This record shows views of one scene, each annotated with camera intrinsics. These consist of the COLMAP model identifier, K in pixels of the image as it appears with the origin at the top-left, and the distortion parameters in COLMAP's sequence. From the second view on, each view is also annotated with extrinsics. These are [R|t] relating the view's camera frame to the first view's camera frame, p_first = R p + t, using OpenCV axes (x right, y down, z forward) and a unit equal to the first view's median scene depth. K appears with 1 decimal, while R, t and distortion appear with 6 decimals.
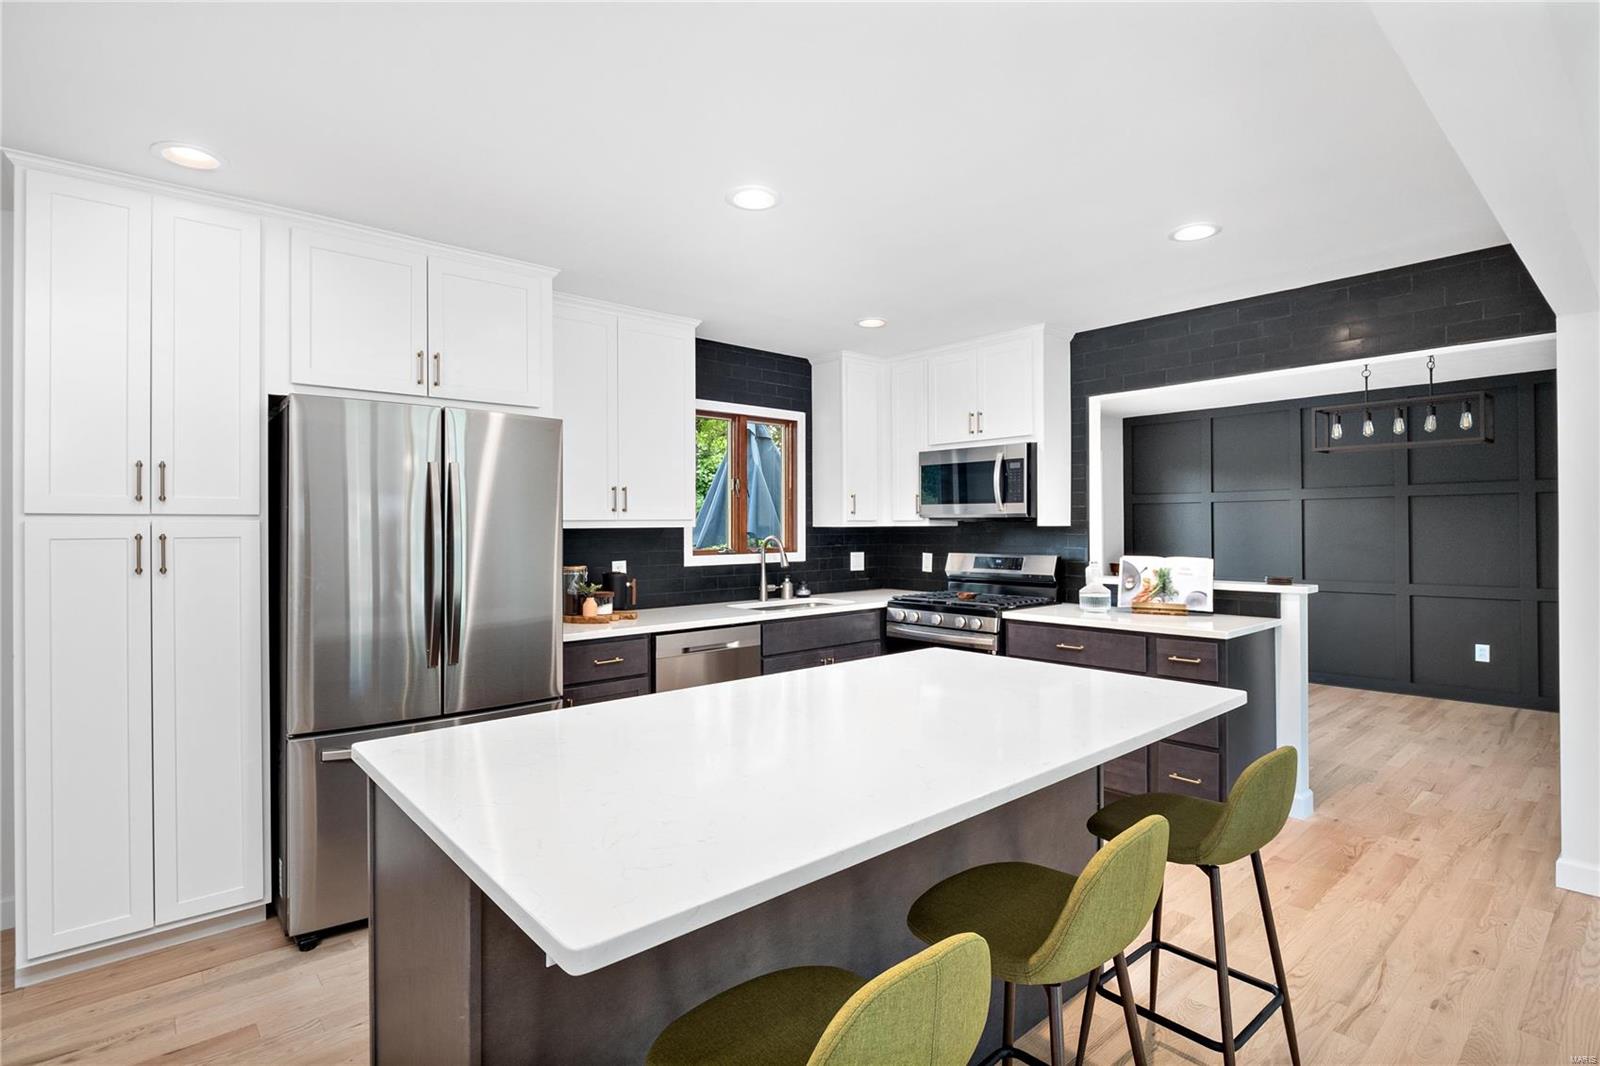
lens RADIAL K [[782.3, 0, 806.2], [0, 782.3, 527.4], [0, 0, 1]] dist [-0.011044, -0.000688]
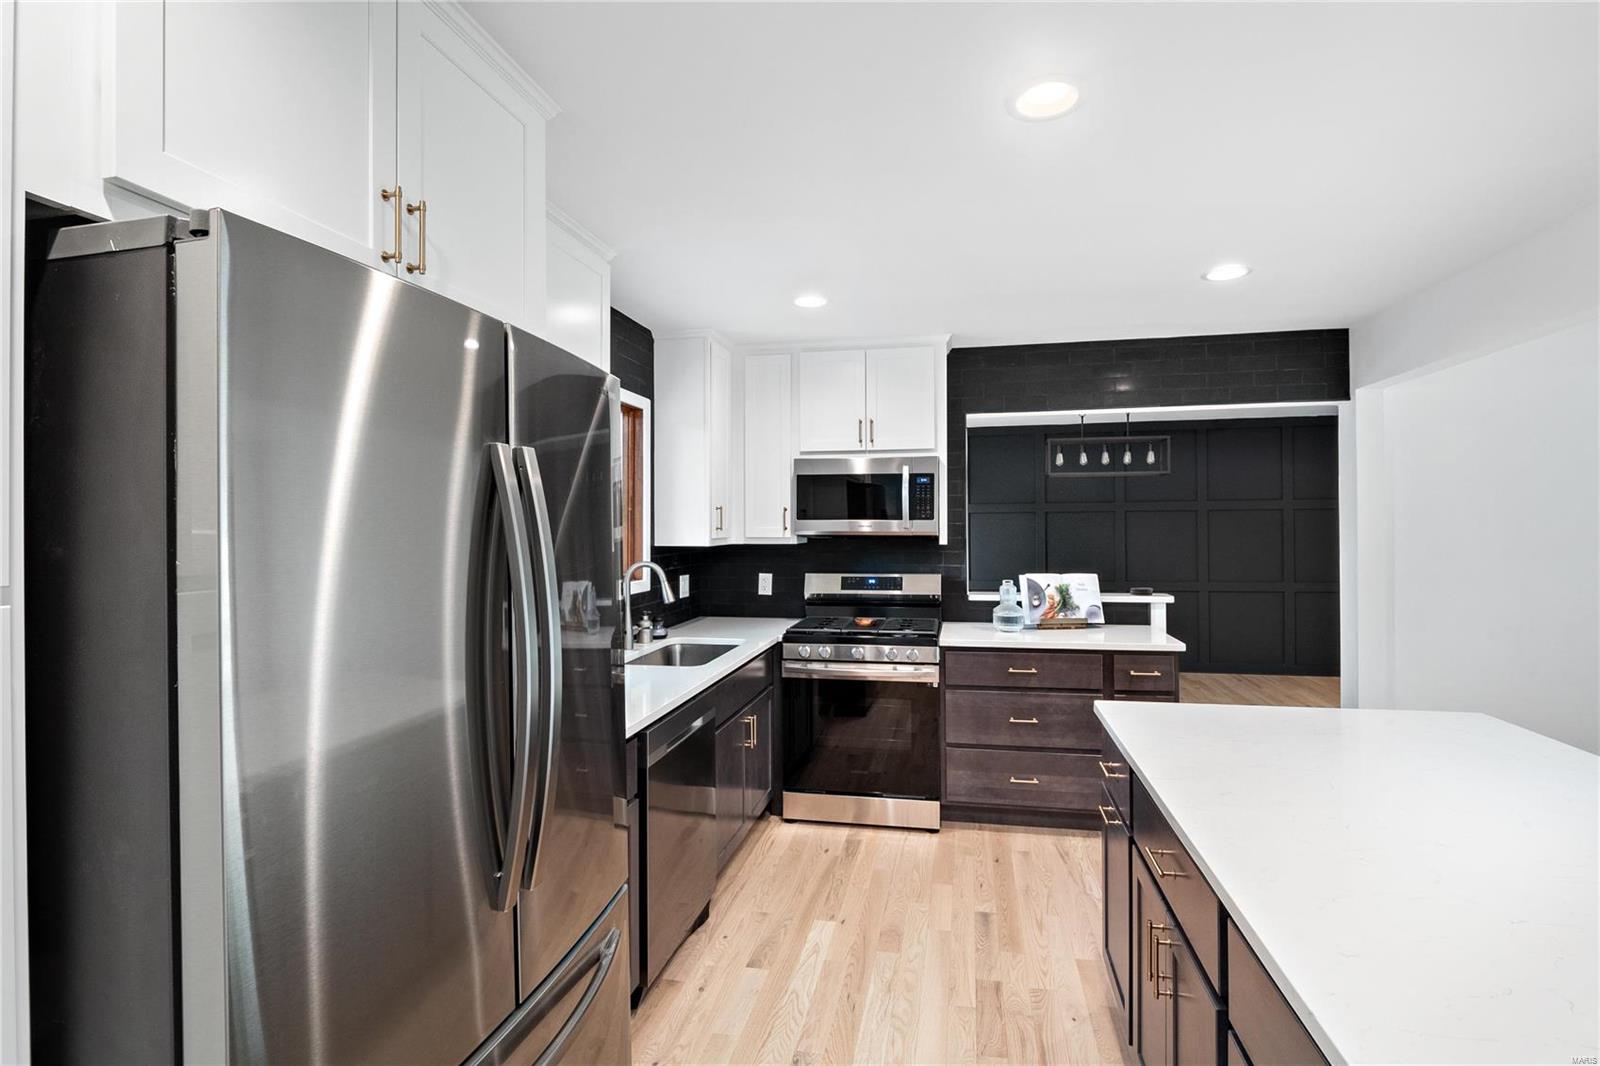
lens RADIAL K [[756.1, 0, 831.1], [0, 756.1, 518.9], [0, 0, 1]] dist [-0.006307, 0.000114]
pose [[0.790633, 0.005059, 0.612270, -0.374749], [0.000411, 0.999961, -0.008793, -0.024939], [-0.612291, 0.007204, 0.790600, 0.347517]]
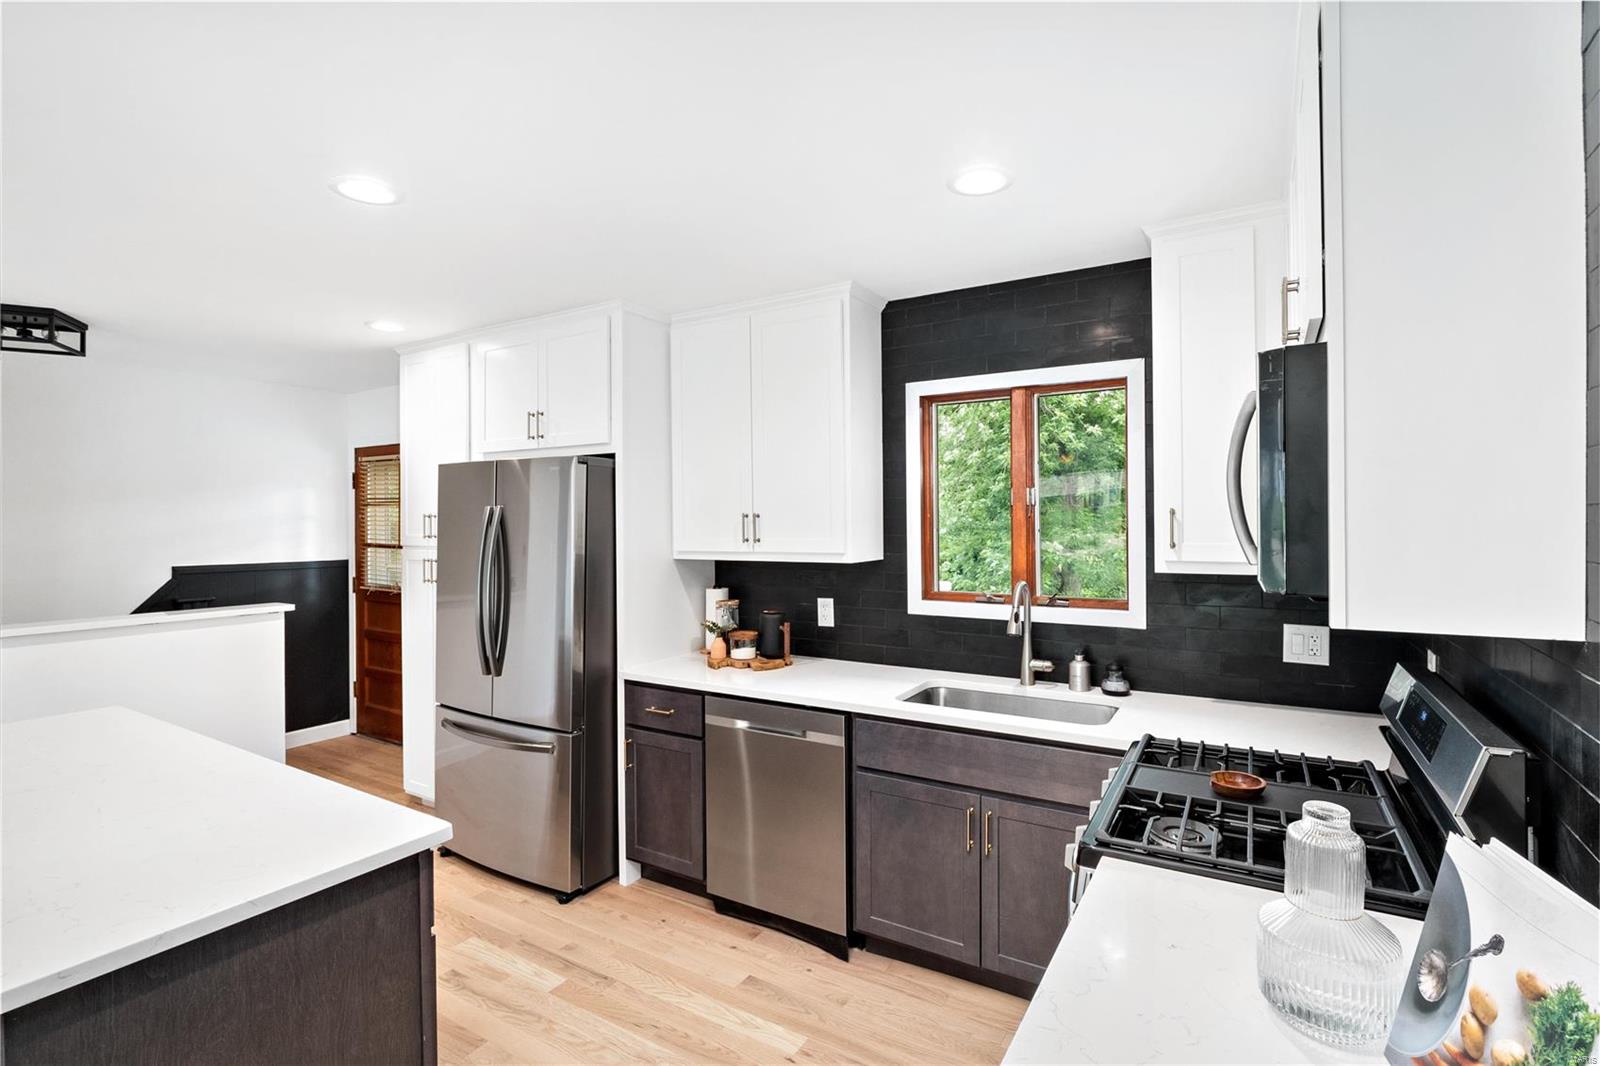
lens RADIAL K [[756.1, 0, 800.8], [0, 756.1, 517.9], [0, 0, 1]] dist [-0.006307, 0.000114]
pose [[0.280032, 0.000661, -0.959990, 0.515184], [0.007708, 0.999966, 0.002938, -0.044198], [0.959960, -0.008222, 0.280018, 0.728384]]
